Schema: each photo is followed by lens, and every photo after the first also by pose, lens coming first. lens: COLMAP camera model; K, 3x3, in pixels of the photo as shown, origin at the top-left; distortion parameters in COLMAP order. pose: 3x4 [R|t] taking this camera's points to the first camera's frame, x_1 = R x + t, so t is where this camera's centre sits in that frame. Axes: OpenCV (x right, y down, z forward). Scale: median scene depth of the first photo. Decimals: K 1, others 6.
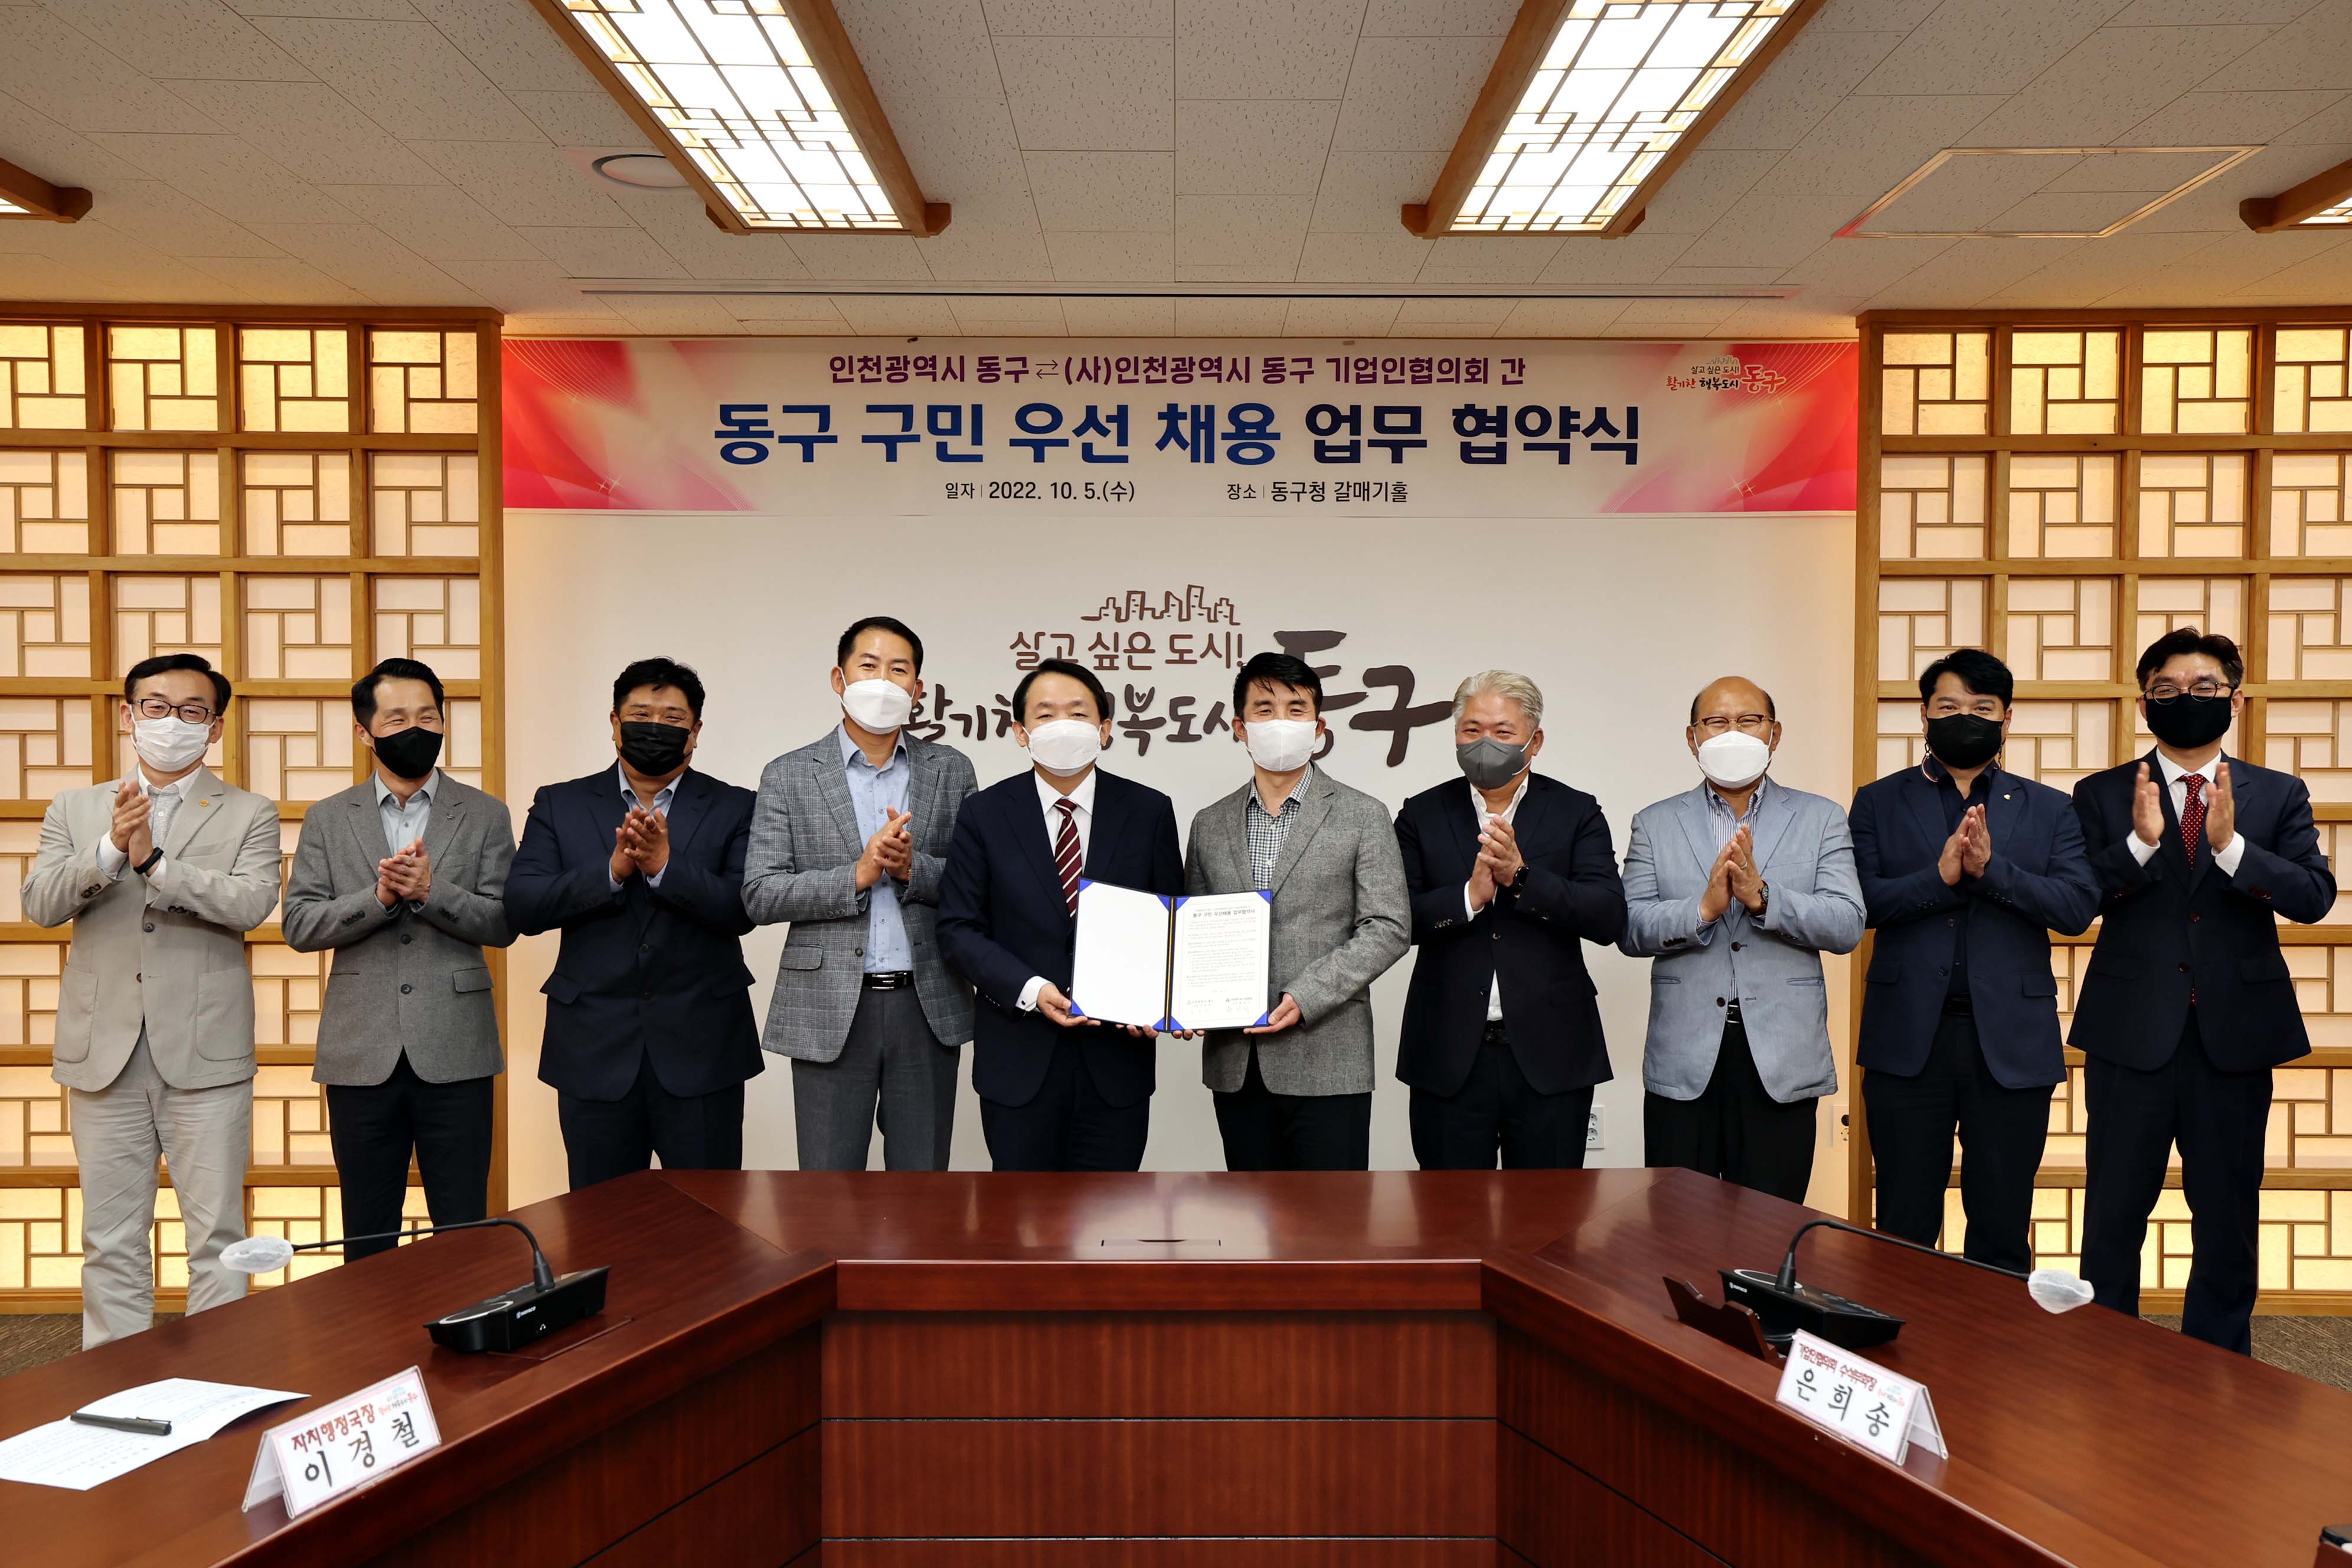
lens RADIAL K [[1905.3, 0, 1196.9], [0, 1905.3, 819.3], [0, 0, 1]] dist [0.003262, 0.051484]
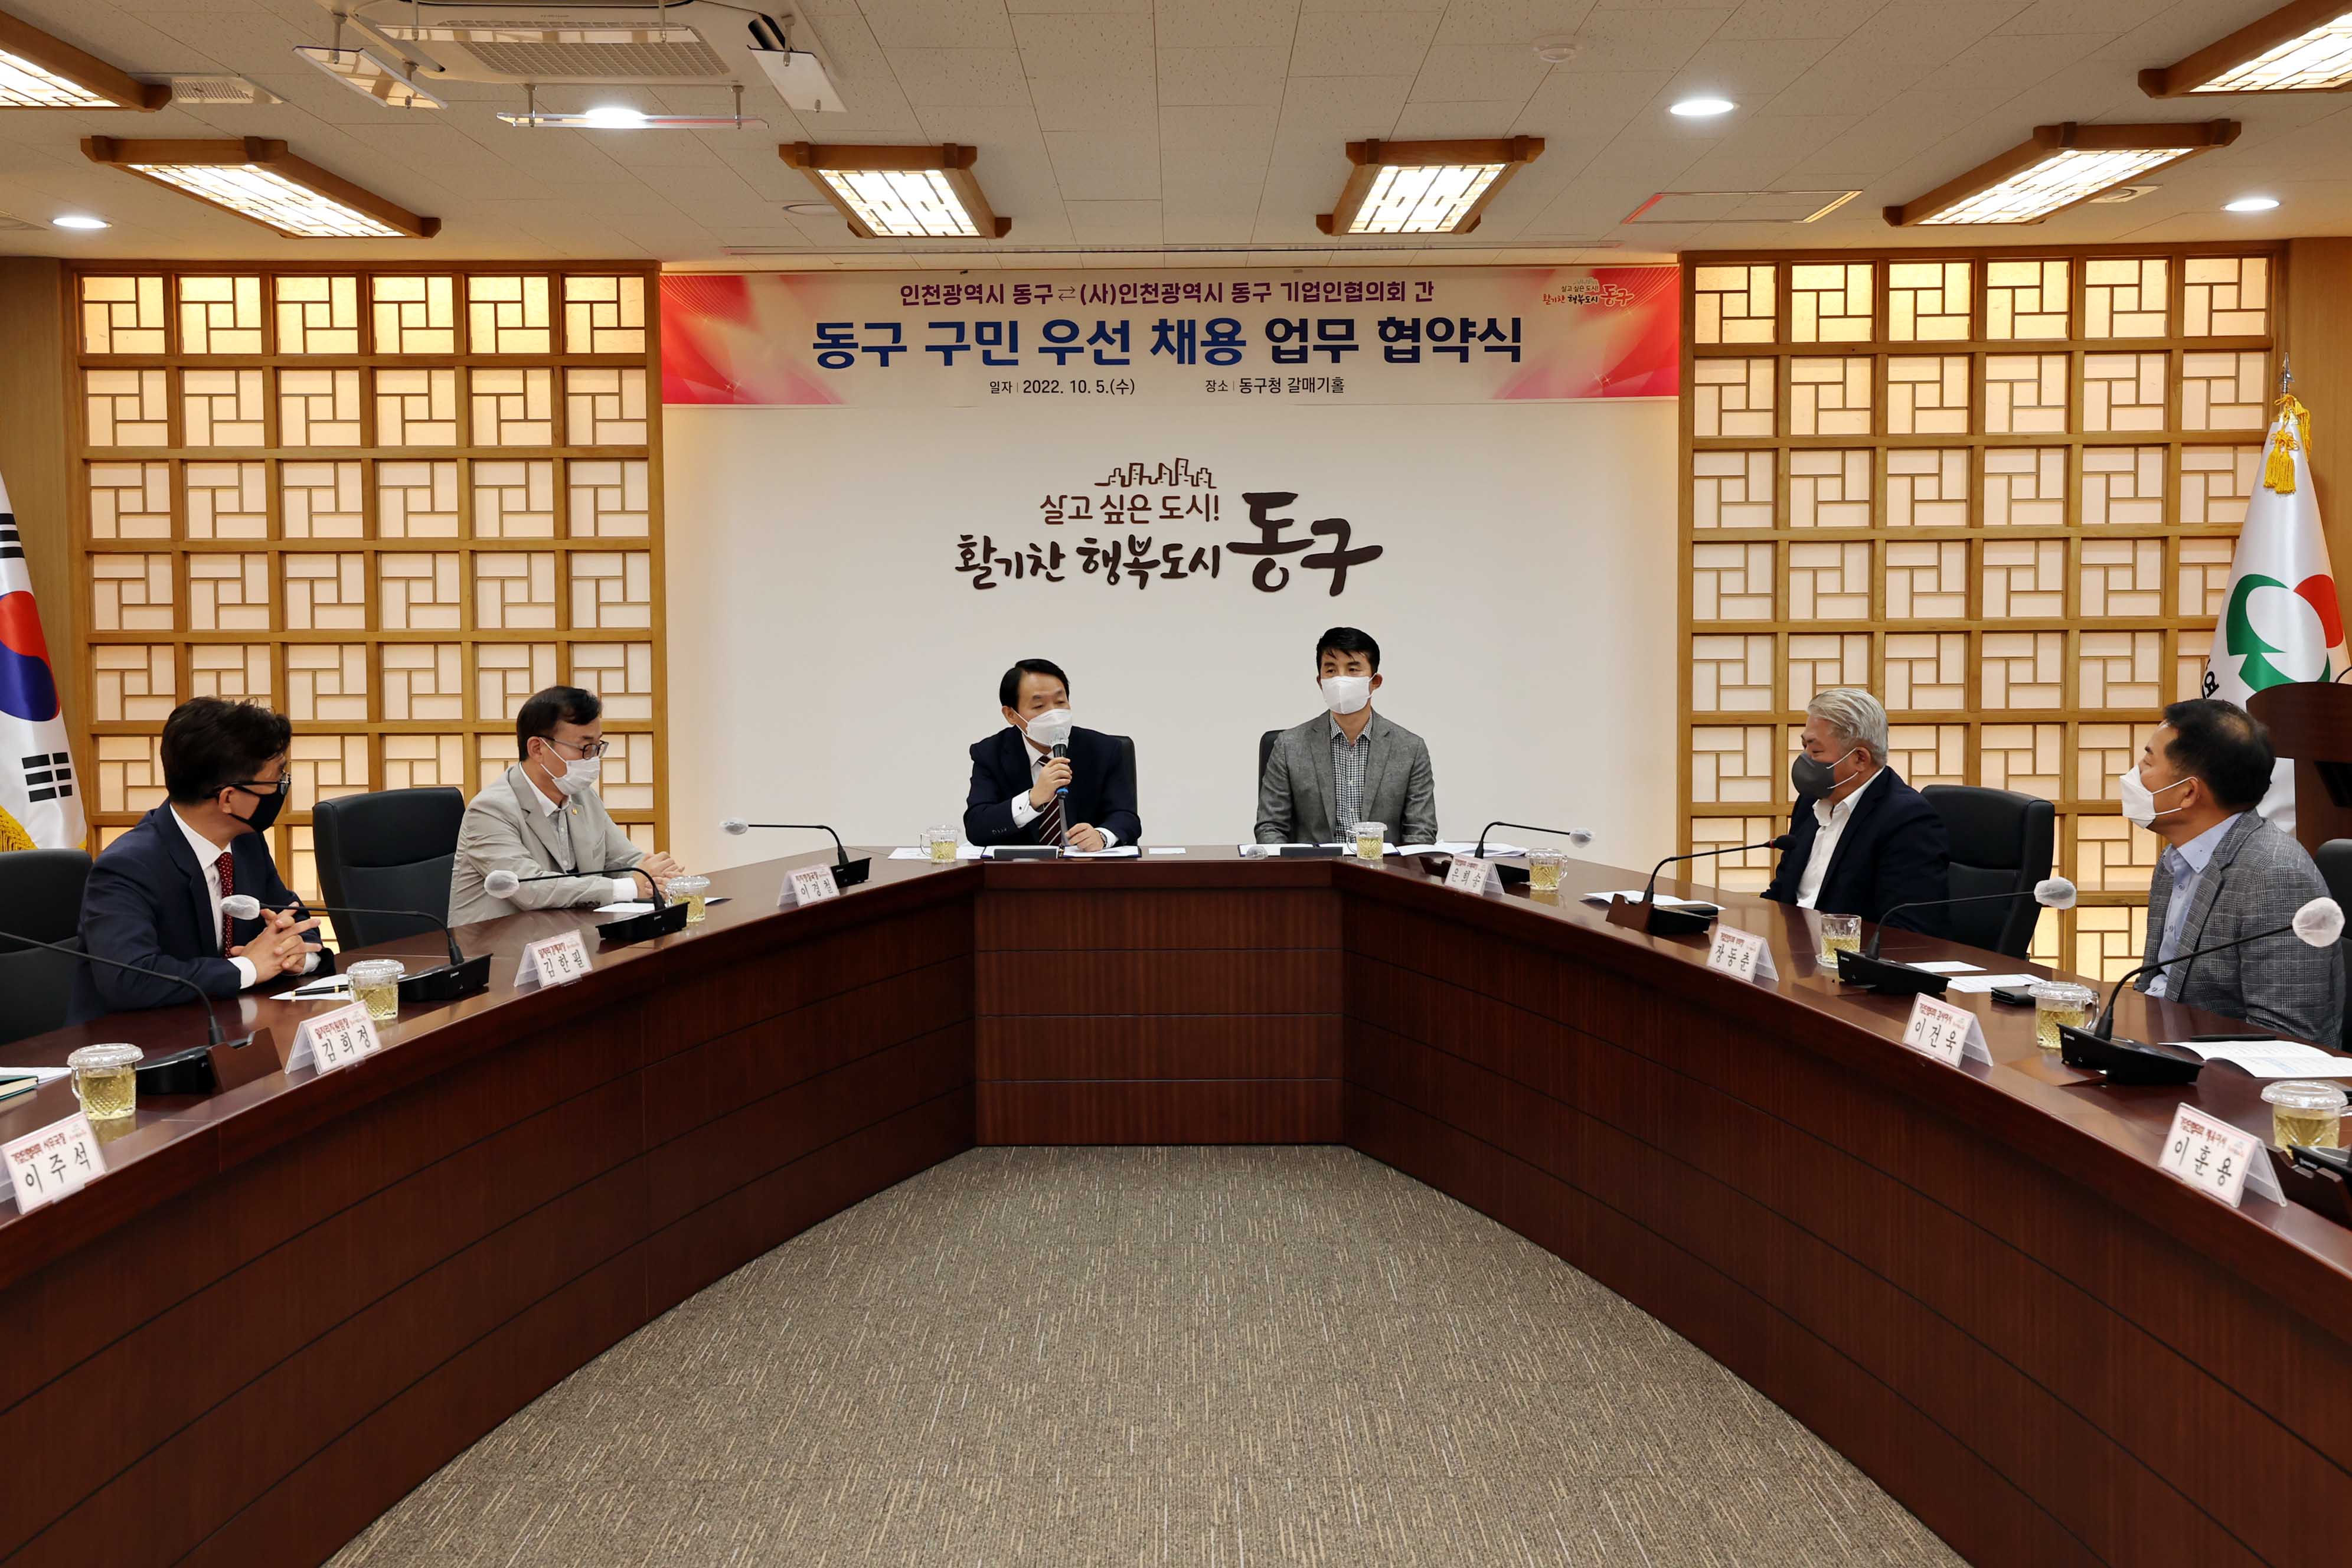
lens RADIAL K [[2517.1, 0, 1184.3], [0, 2517.1, 734.4], [0, 0, 1]] dist [0.047483, 0.000000]
pose [[0.999927, -0.008073, -0.009008, 0.014976], [0.008286, 0.999680, 0.023895, 0.025246], [0.008812, -0.023968, 0.999674, -0.734627]]
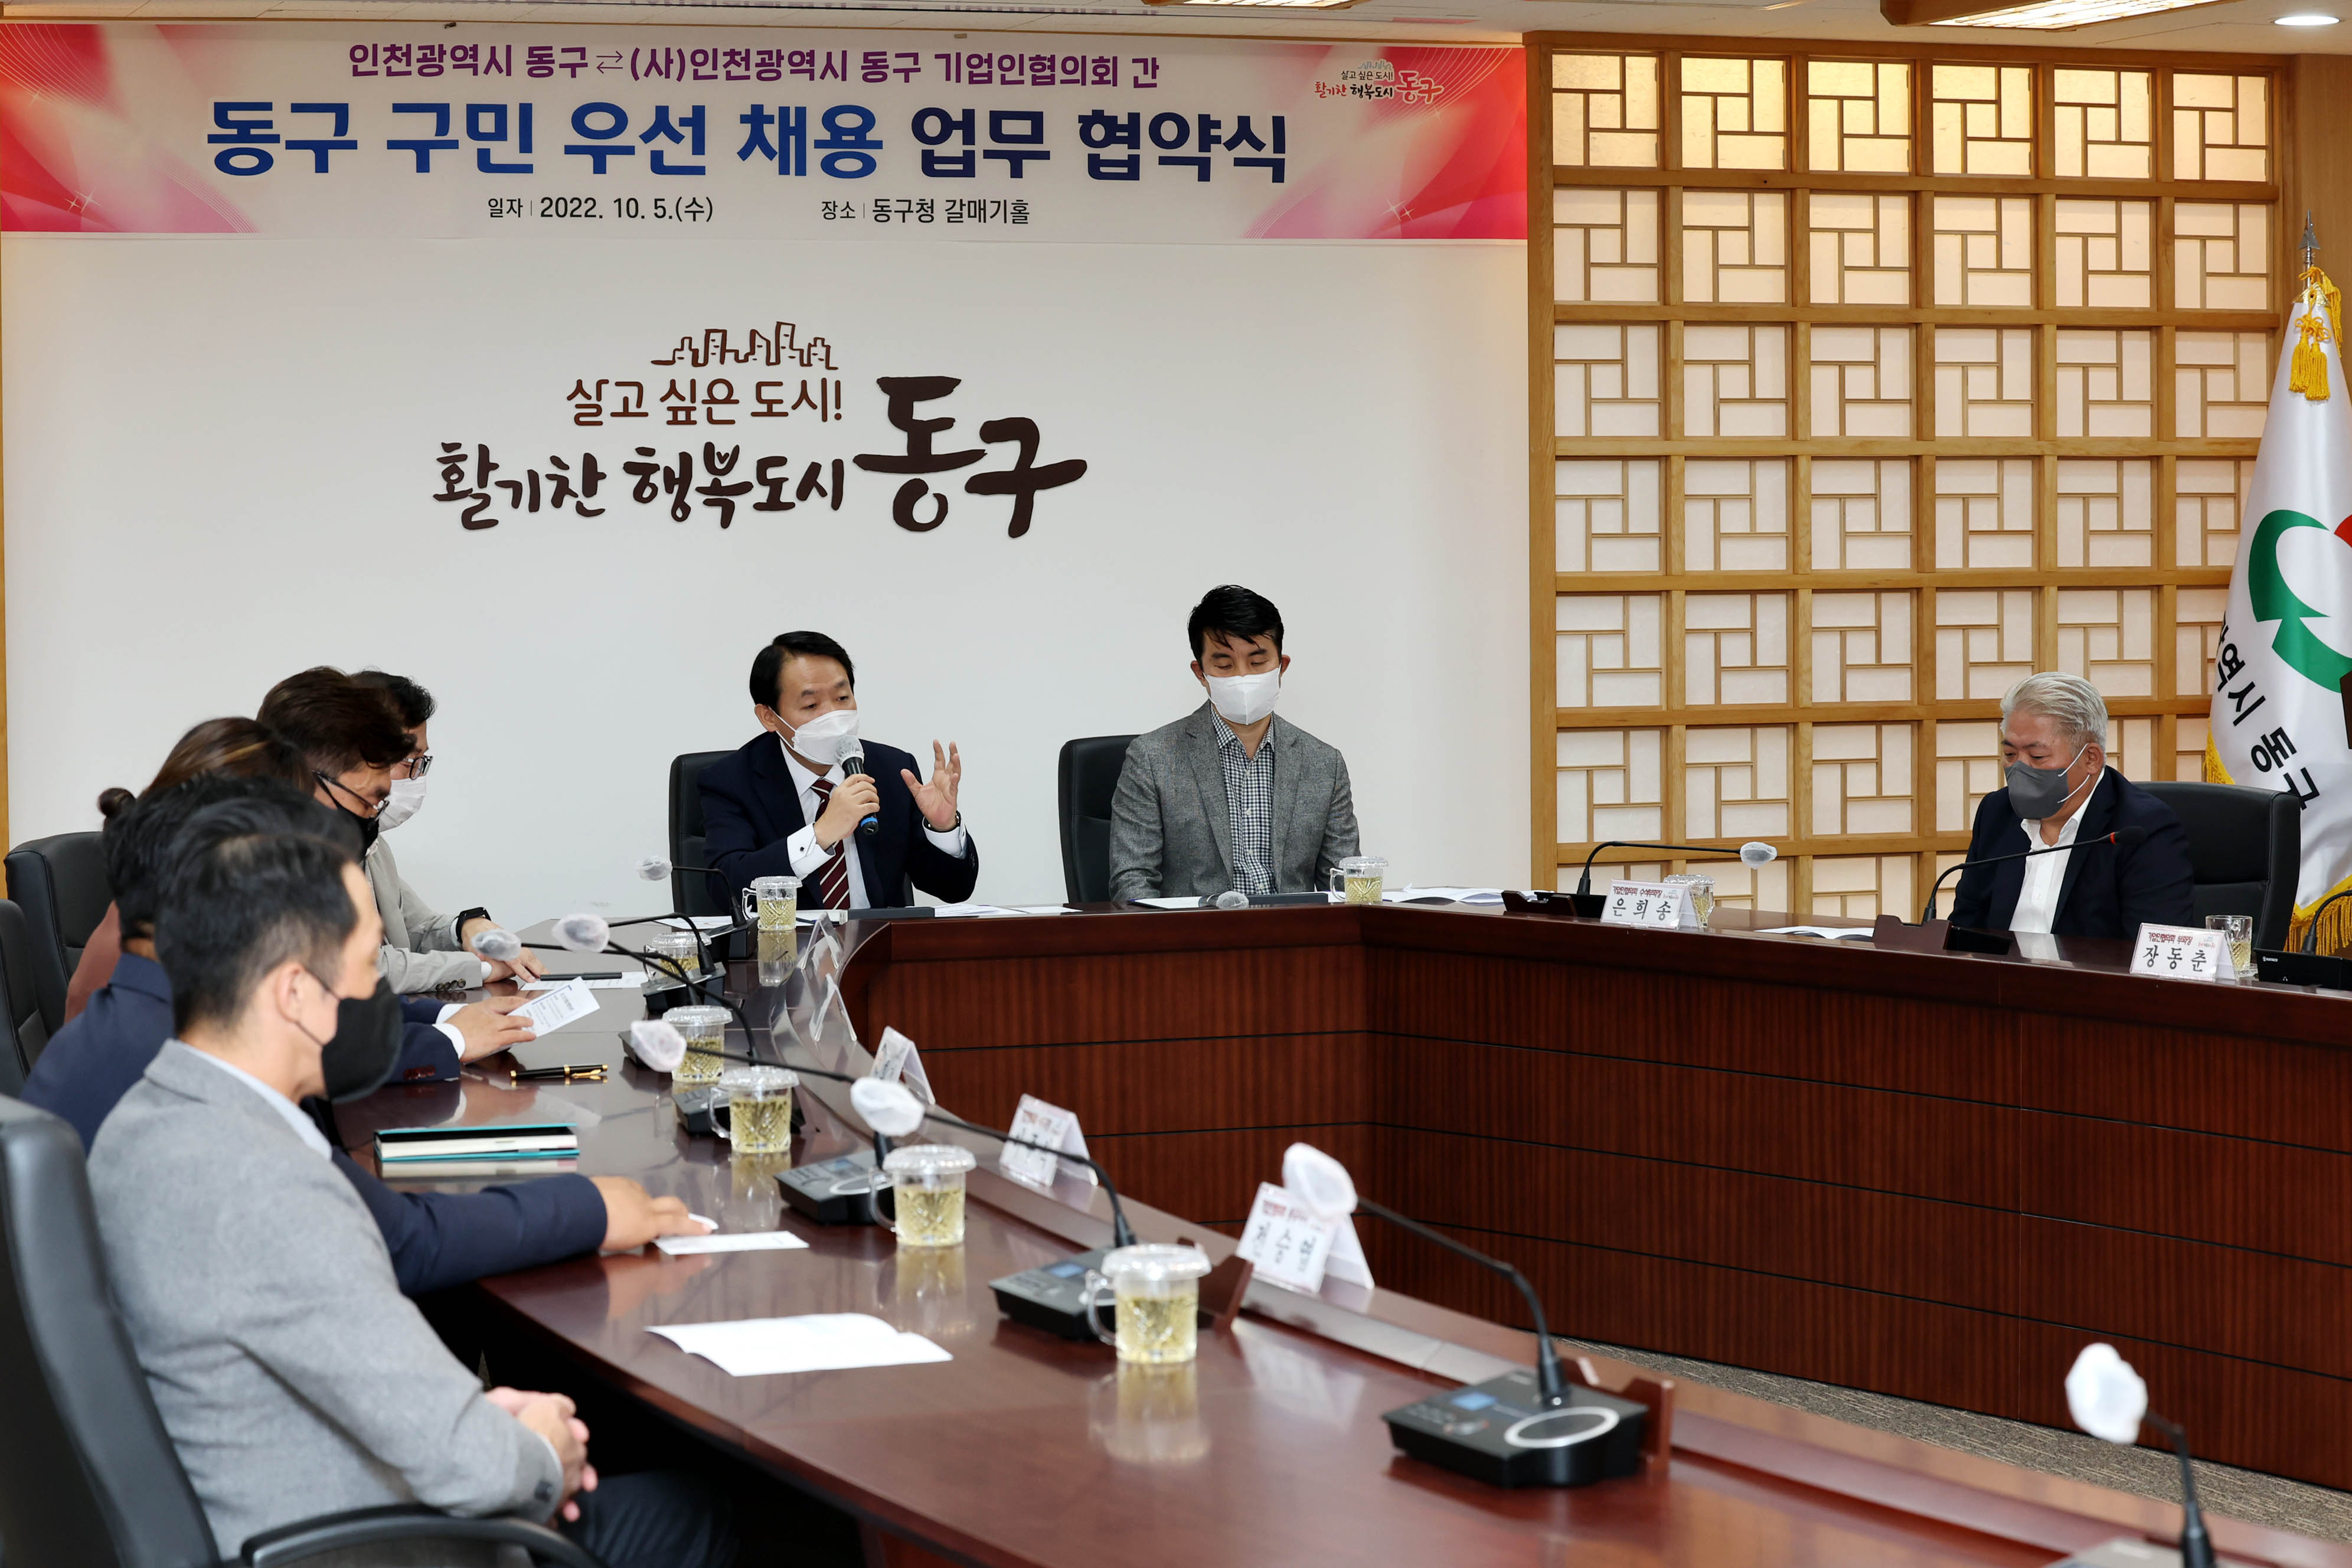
lens RADIAL K [[4992.0, 0, 1260.9], [0, 4992.0, 932.3], [0, 0, 1]] dist [-0.202526, 0.000000]
pose [[0.943140, -0.036509, 0.330385, -0.534145], [0.021756, 0.998599, 0.048244, 0.042865], [-0.331684, -0.038313, 0.942612, -1.125725]]
